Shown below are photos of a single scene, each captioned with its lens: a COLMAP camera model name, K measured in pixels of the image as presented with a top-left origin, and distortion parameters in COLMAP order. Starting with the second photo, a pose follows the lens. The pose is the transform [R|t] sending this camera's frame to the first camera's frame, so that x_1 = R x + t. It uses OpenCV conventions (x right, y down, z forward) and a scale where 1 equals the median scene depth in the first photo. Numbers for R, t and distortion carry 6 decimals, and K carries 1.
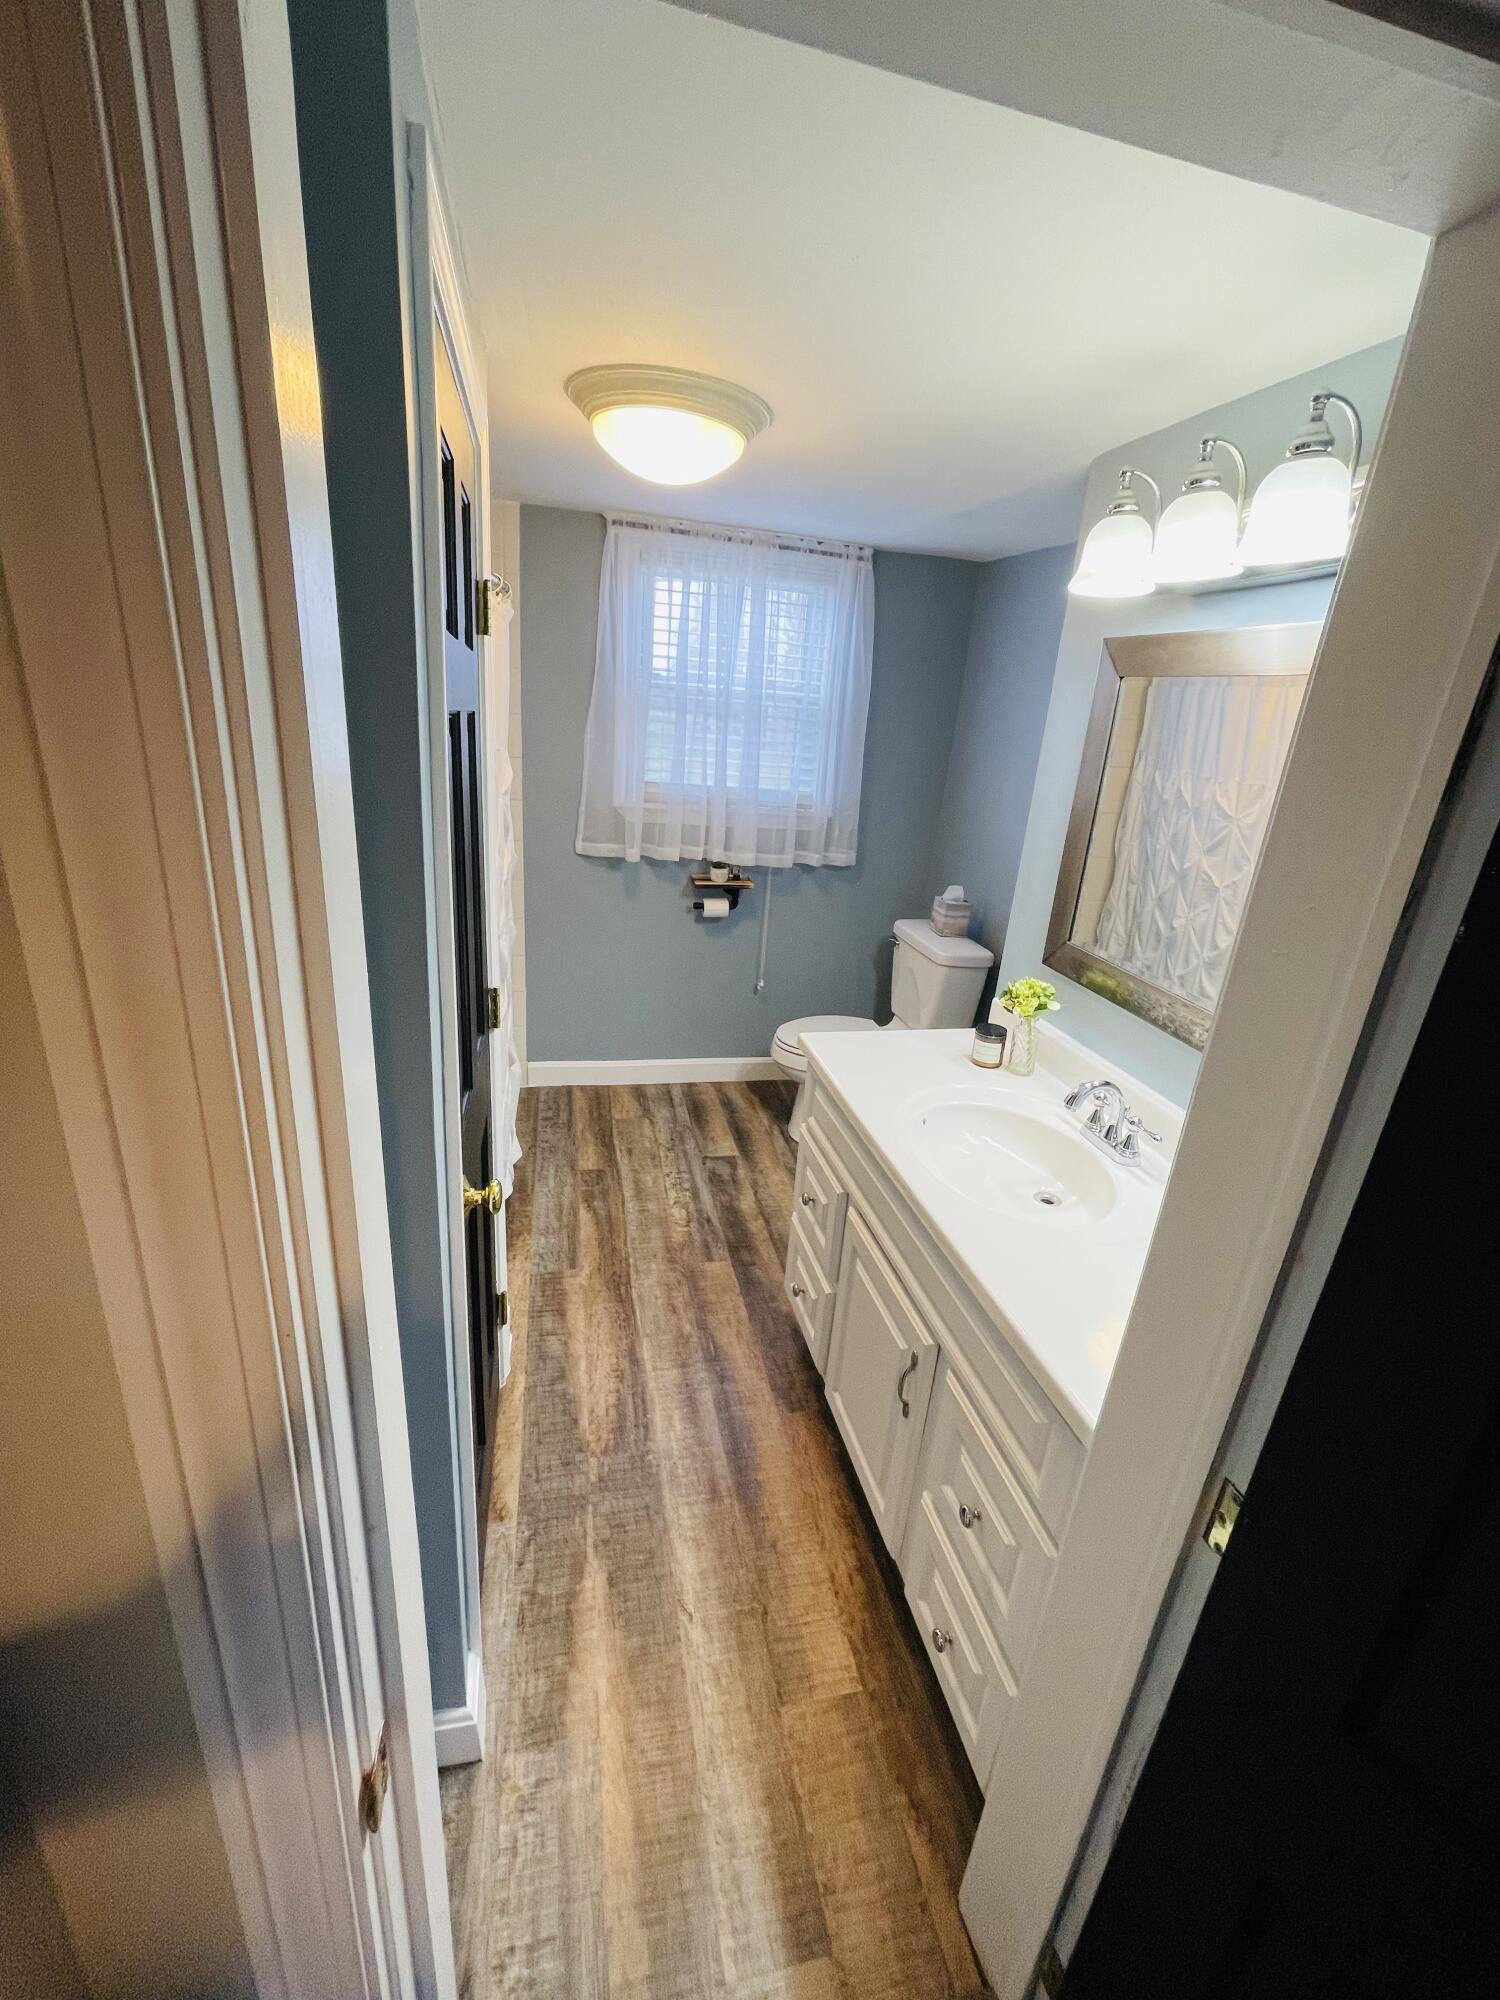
lens RADIAL K [[806.9, 0, 750.0], [0, 806.9, 1000.0], [0, 0, 1]] dist [-0.000434, 0.000534]
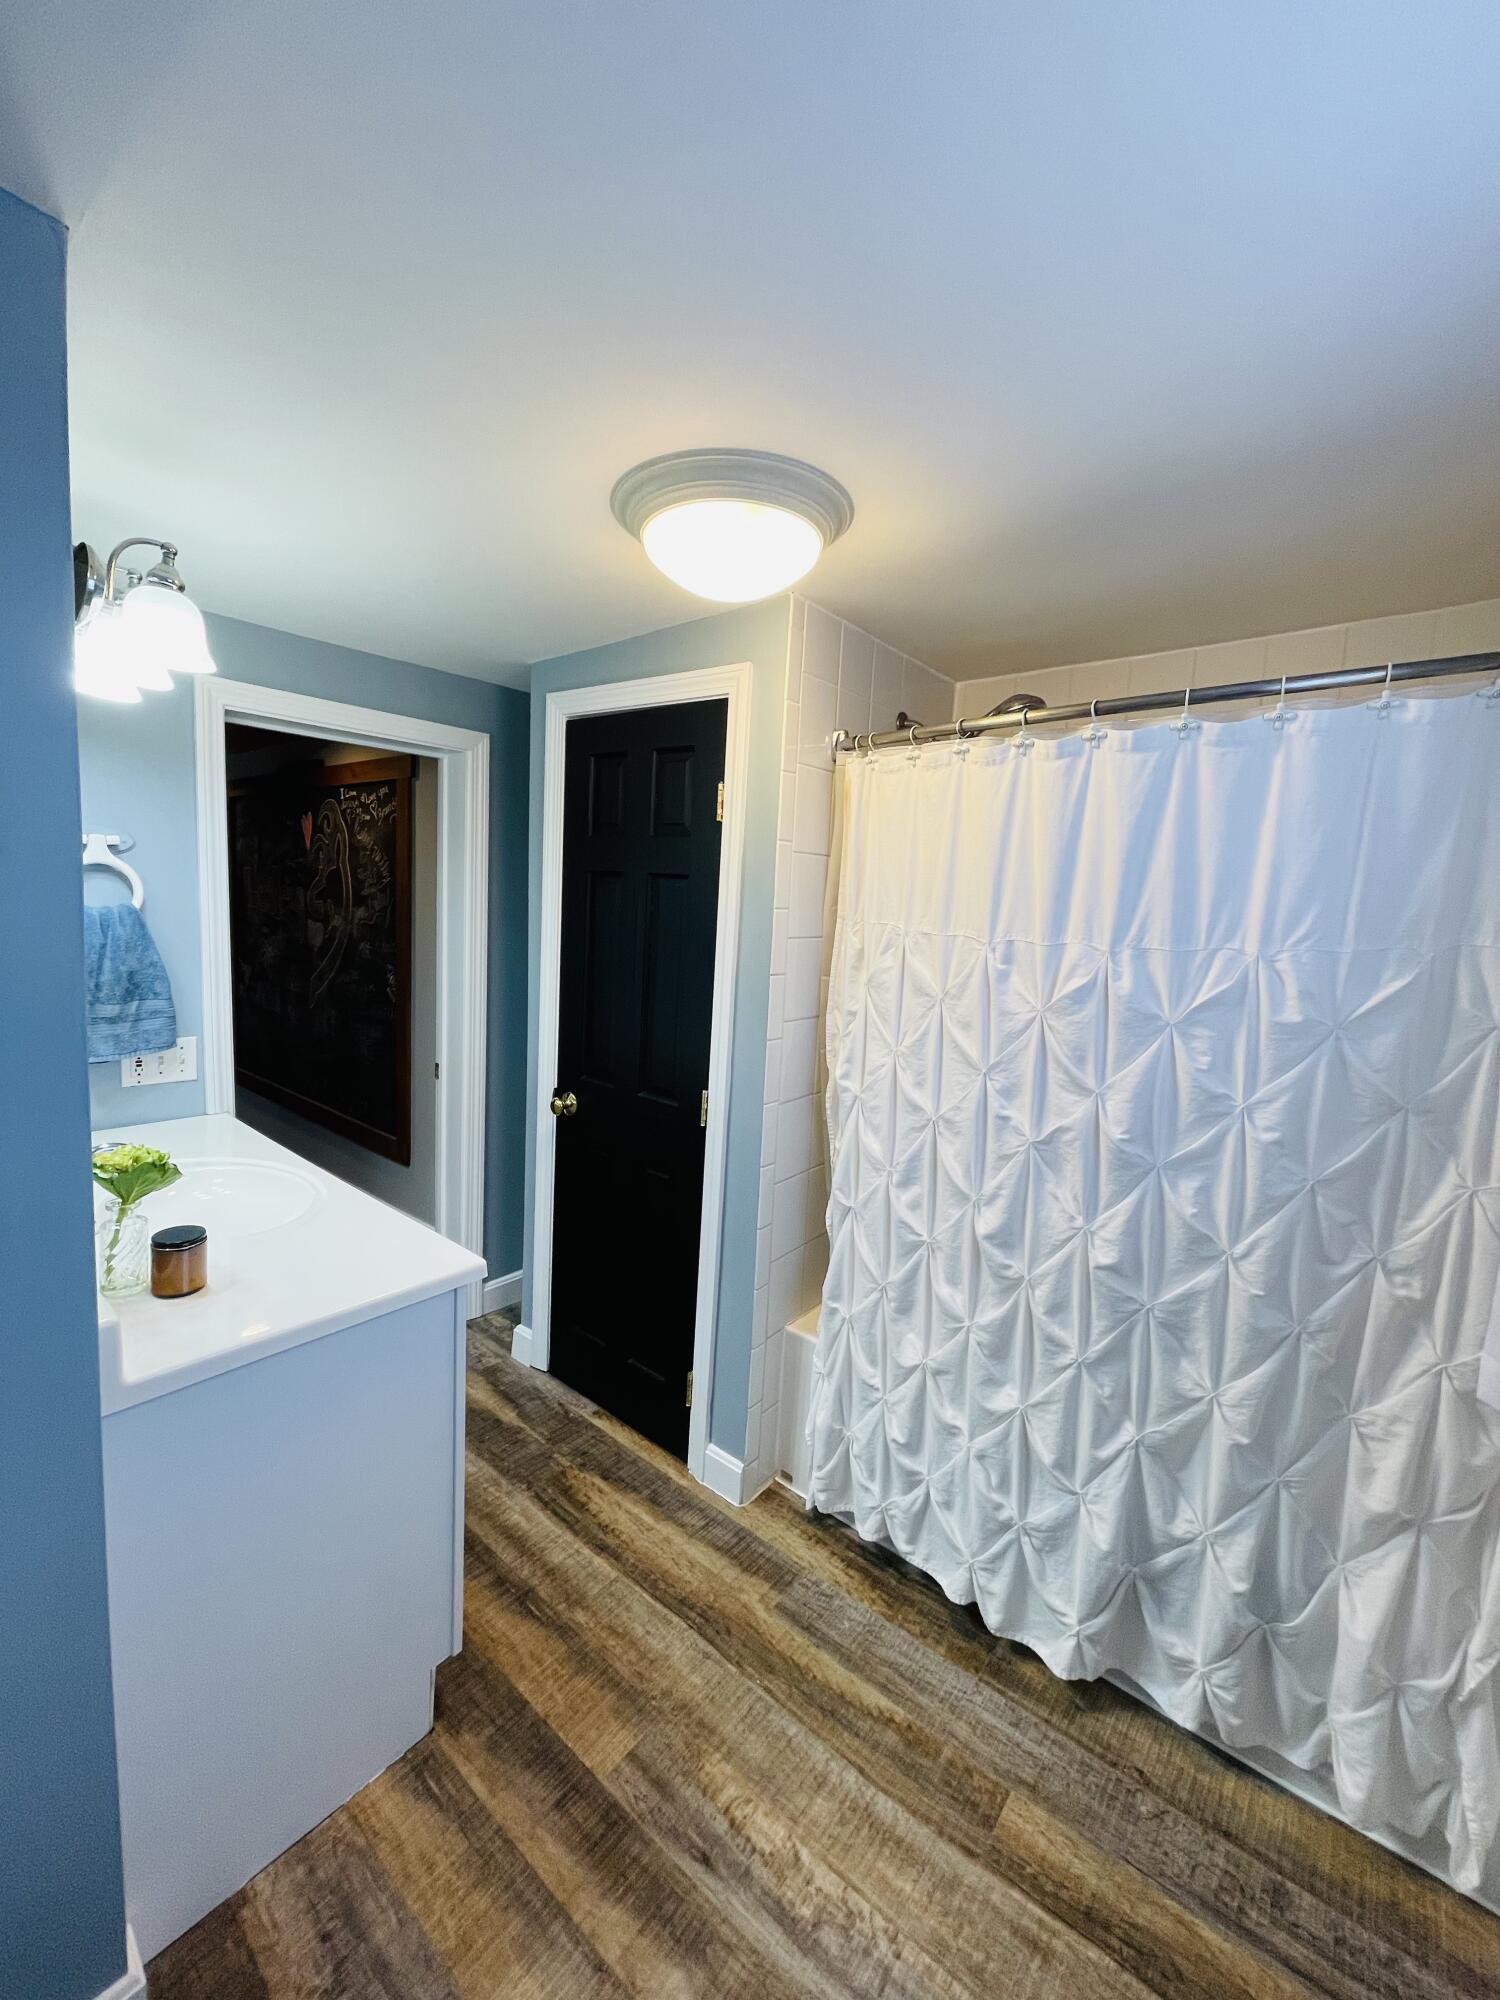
lens RADIAL K [[806.9, 0, 750.0], [0, 806.9, 1000.0], [0, 0, 1]] dist [-0.000434, 0.000534]
pose [[-0.778197, -0.046344, -0.626308, 0.284238], [-0.310086, 0.895586, 0.319017, -0.385551], [0.546128, 0.442467, -0.711313, 1.293016]]
